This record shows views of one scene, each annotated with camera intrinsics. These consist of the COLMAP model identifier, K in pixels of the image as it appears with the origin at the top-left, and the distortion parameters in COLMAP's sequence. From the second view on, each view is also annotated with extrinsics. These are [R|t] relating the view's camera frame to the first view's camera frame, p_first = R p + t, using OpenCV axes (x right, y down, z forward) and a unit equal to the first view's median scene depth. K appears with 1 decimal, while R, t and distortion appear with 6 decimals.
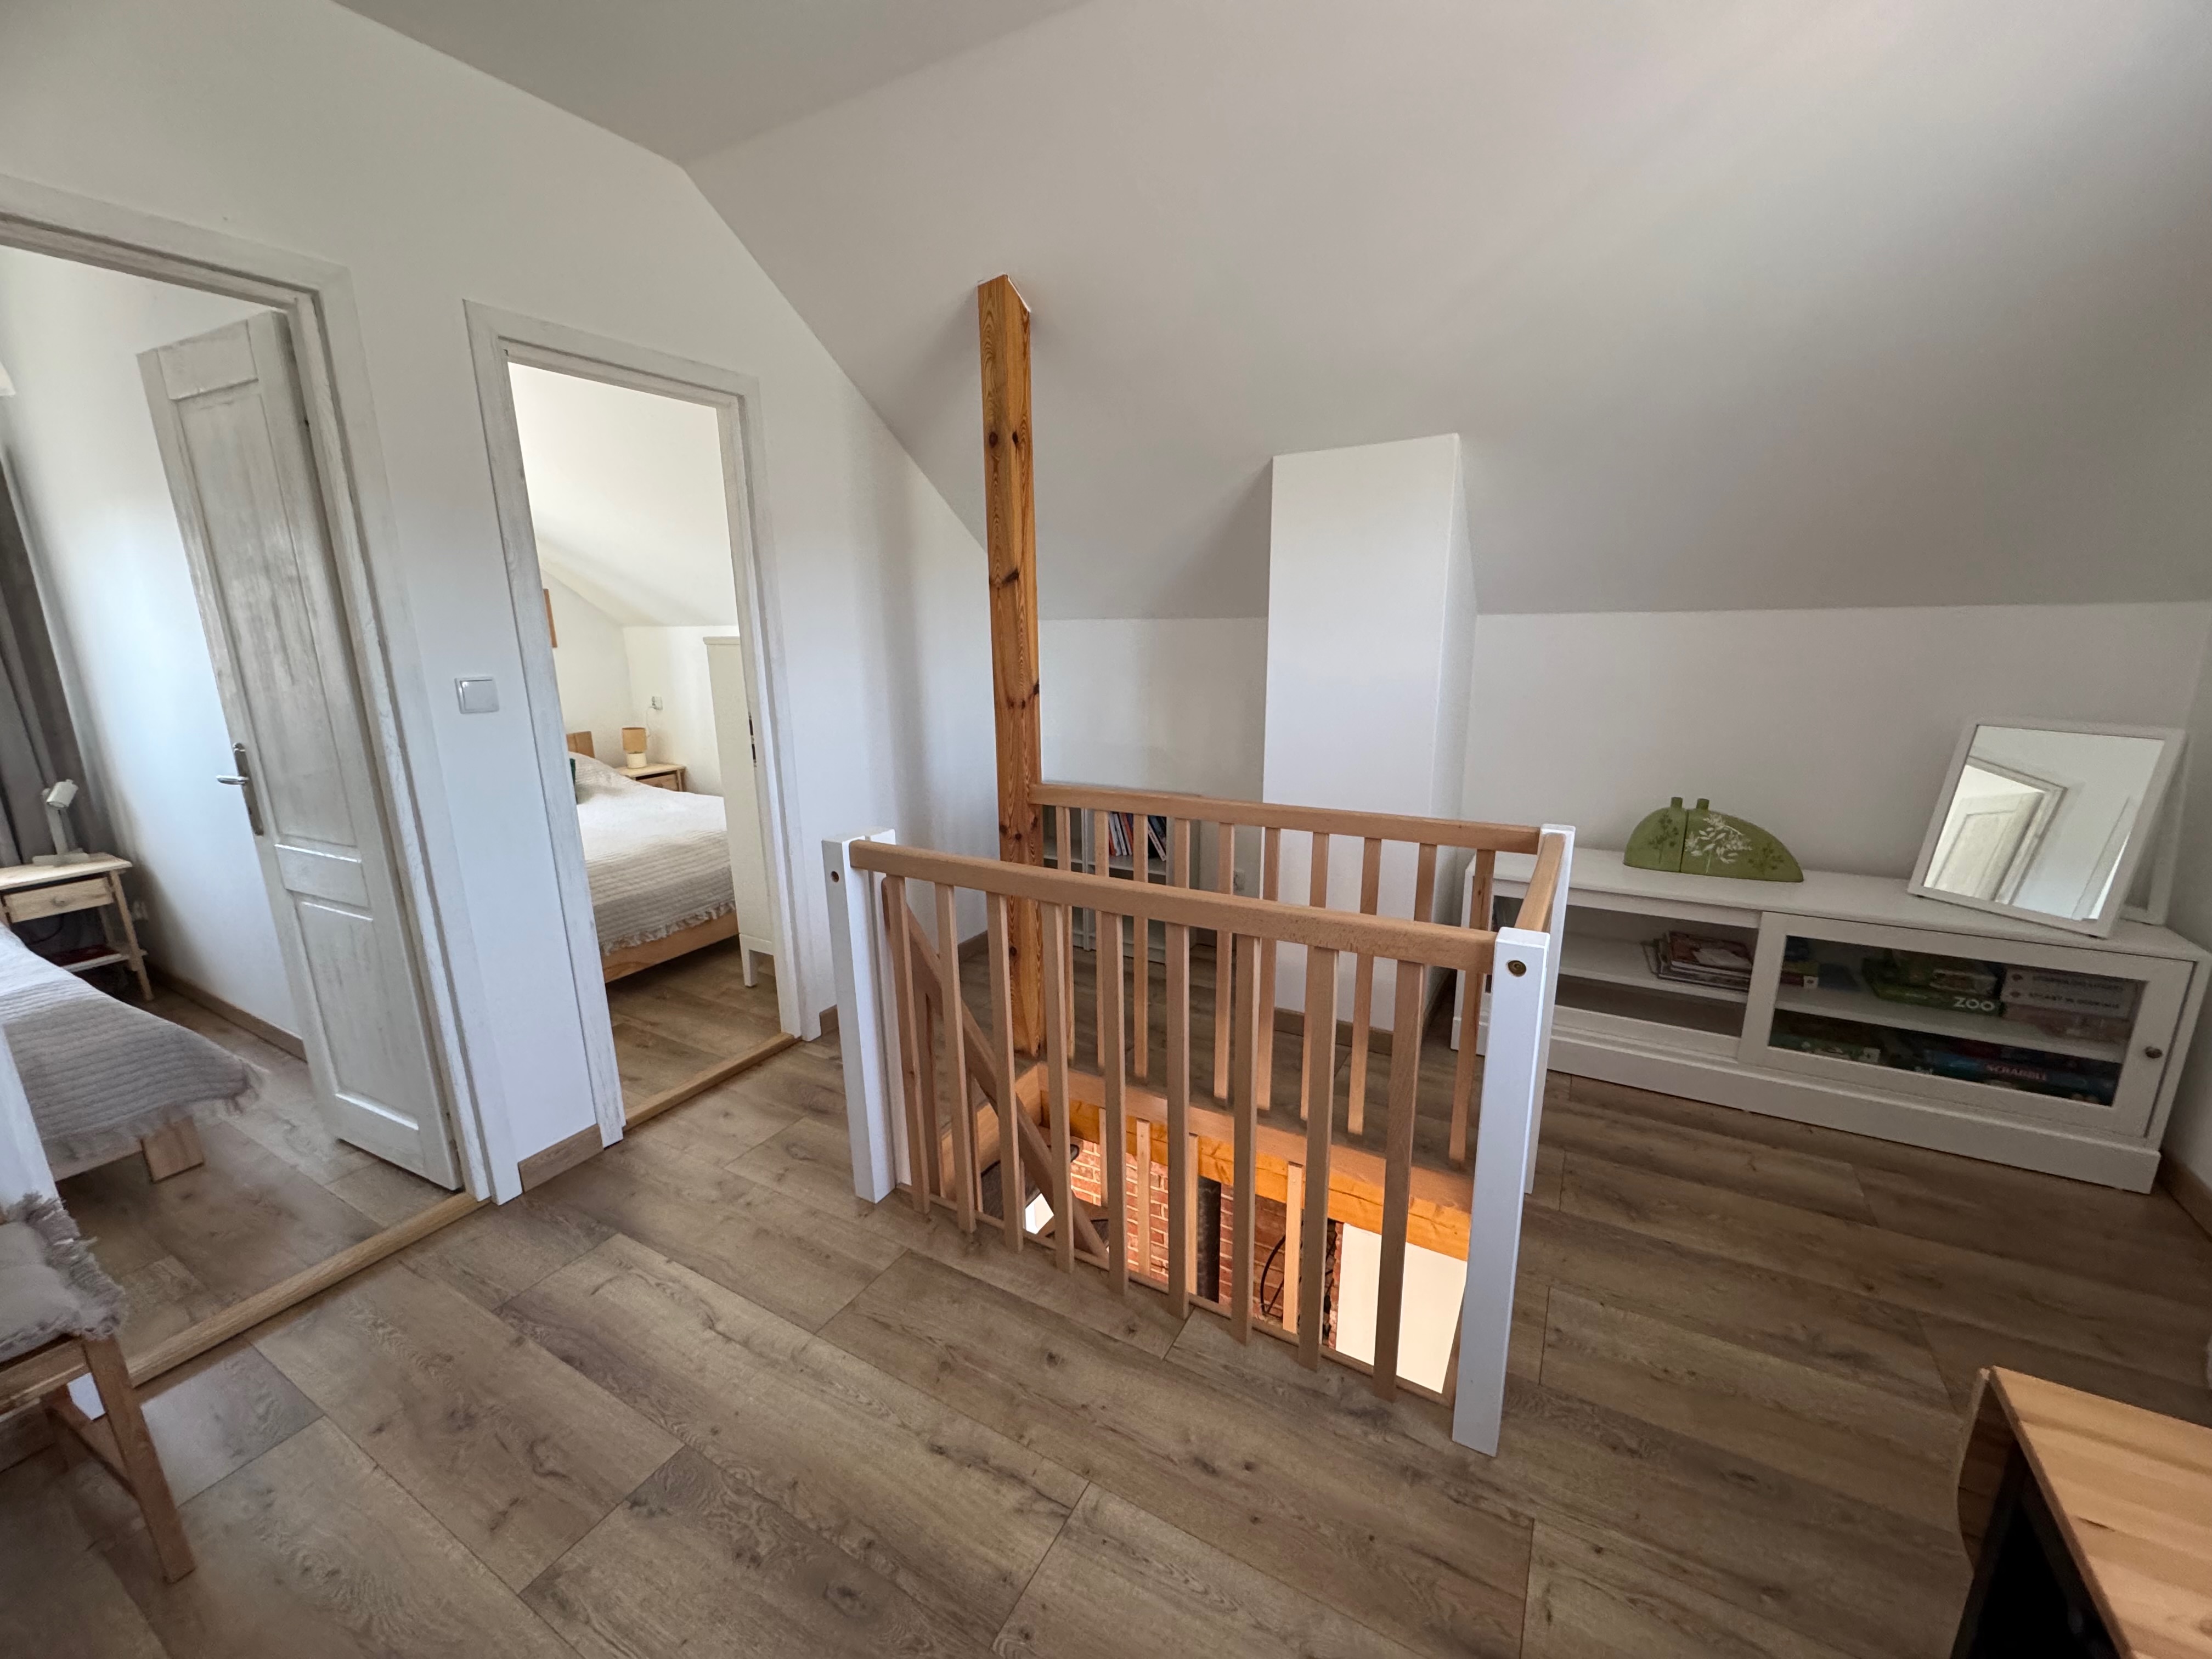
lens RADIAL K [[881.7, 0, 1108.0], [0, 881.7, 840.0], [0, 0, 1]] dist [-0.003129, 0.000160]
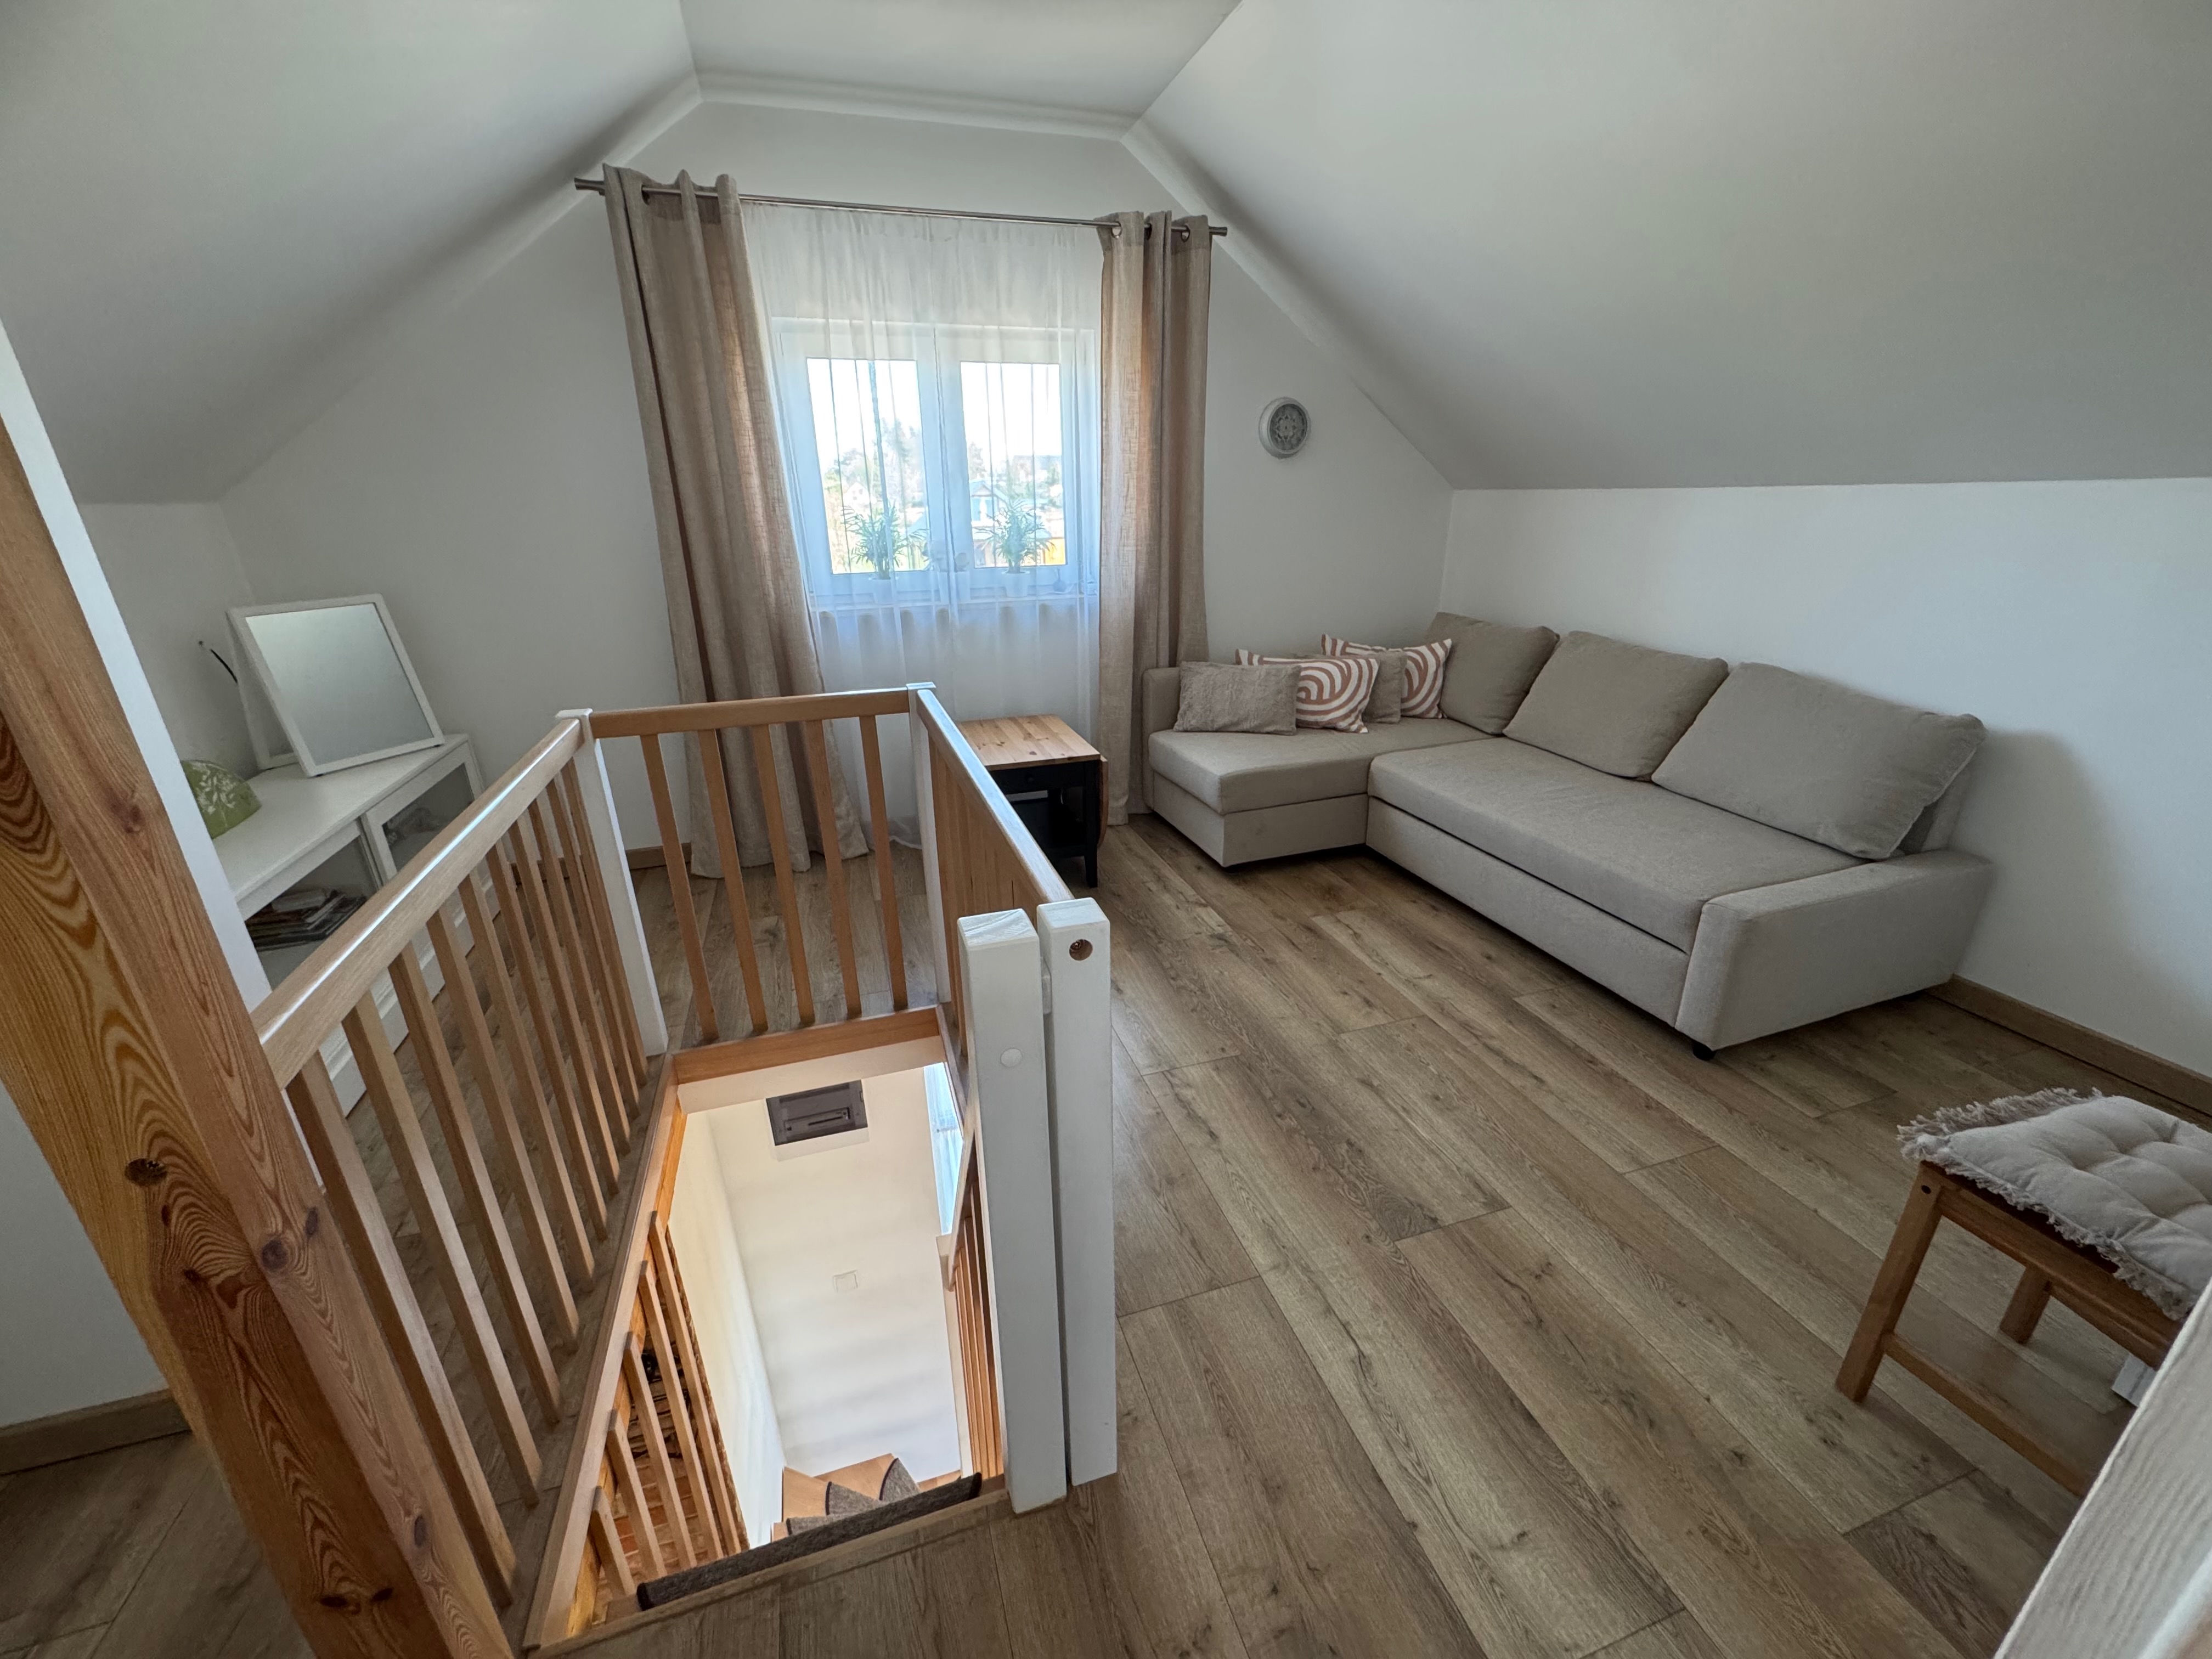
lens RADIAL K [[881.7, 0, 1103.1], [0, 881.7, 833.9], [0, 0, 1]] dist [-0.003129, 0.000160]
pose [[-0.733283, -0.212723, 0.645790, -0.765634], [0.194830, 0.844231, 0.499315, -0.349990], [-0.651412, 0.491959, -0.577615, 1.521392]]
